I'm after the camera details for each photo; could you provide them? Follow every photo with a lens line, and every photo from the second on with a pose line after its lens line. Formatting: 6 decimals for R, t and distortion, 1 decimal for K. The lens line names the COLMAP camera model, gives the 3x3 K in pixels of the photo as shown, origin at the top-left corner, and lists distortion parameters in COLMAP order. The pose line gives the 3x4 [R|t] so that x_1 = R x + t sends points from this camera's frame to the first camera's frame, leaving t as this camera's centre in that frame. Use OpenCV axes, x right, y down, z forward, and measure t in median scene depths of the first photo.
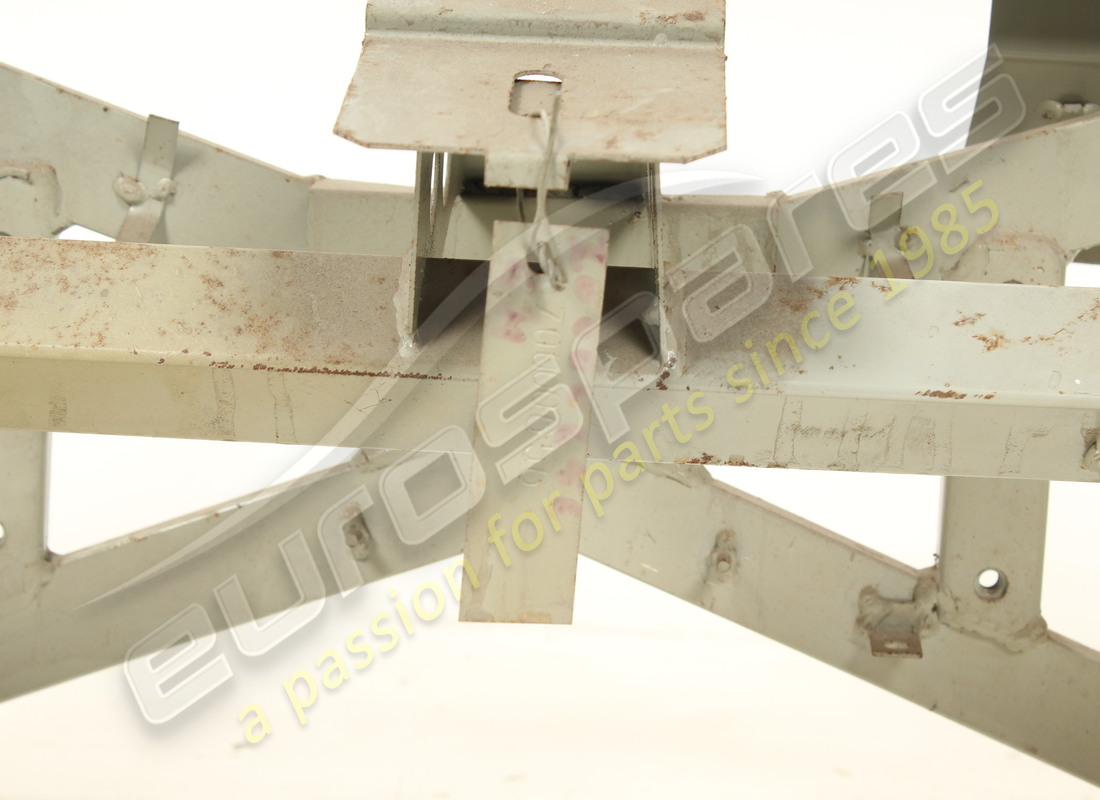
lens RADIAL K [[2633.3, 0, 548.1], [0, 2633.3, 400.1], [0, 0, 1]] dist [0.116892, 0.000000]
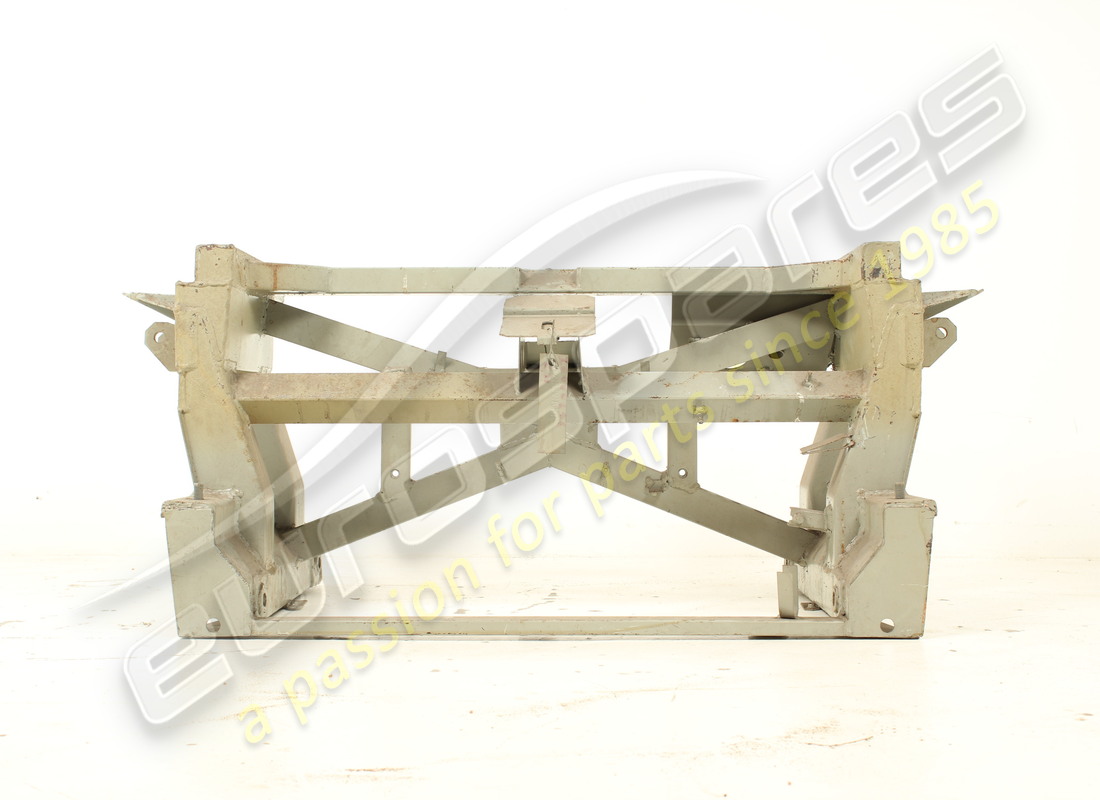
lens RADIAL K [[1423.9, 0, 547.9], [0, 1423.9, 410.0], [0, 0, 1]] dist [0.048229, 0.000000]
pose [[0.998772, -0.047887, 0.012736, -0.036482], [0.049275, 0.986964, -0.153213, 0.324399], [-0.005233, 0.153653, 0.988111, -1.059644]]
